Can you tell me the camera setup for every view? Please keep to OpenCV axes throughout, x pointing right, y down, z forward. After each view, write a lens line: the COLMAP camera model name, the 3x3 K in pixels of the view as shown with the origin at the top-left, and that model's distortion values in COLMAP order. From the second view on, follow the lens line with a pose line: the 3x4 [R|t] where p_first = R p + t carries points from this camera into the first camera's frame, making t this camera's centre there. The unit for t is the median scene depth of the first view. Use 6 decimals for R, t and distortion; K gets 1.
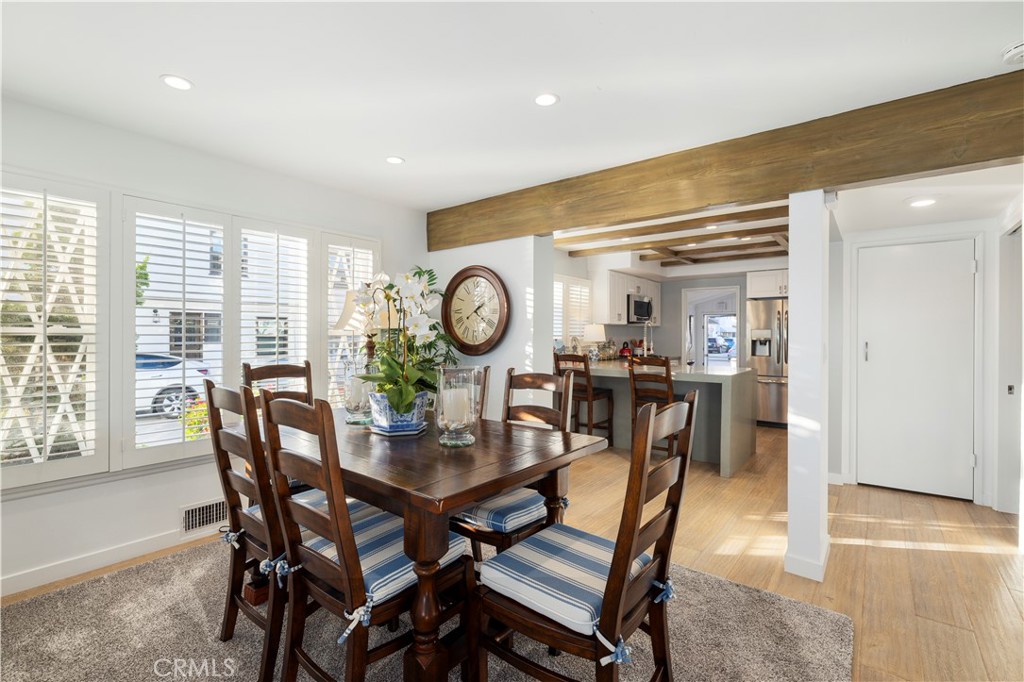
lens RADIAL K [[460.7, 0, 511.2], [0, 460.7, 339.6], [0, 0, 1]] dist [-0.000616, -0.000044]
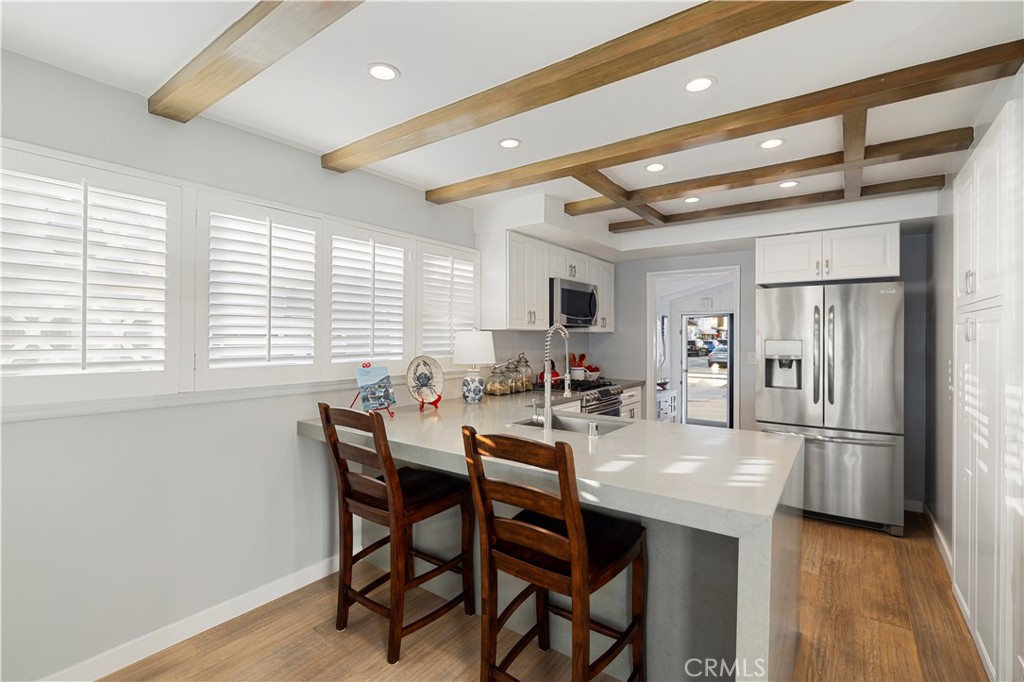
lens RADIAL K [[460.7, 0, 512.0], [0, 460.7, 335.9], [0, 0, 1]] dist [-0.000616, -0.000044]
pose [[0.999167, 0.000434, 0.040810, 0.186466], [0.000033, 0.999935, -0.011437, -0.019844], [-0.040812, 0.011429, 0.999101, 0.440447]]
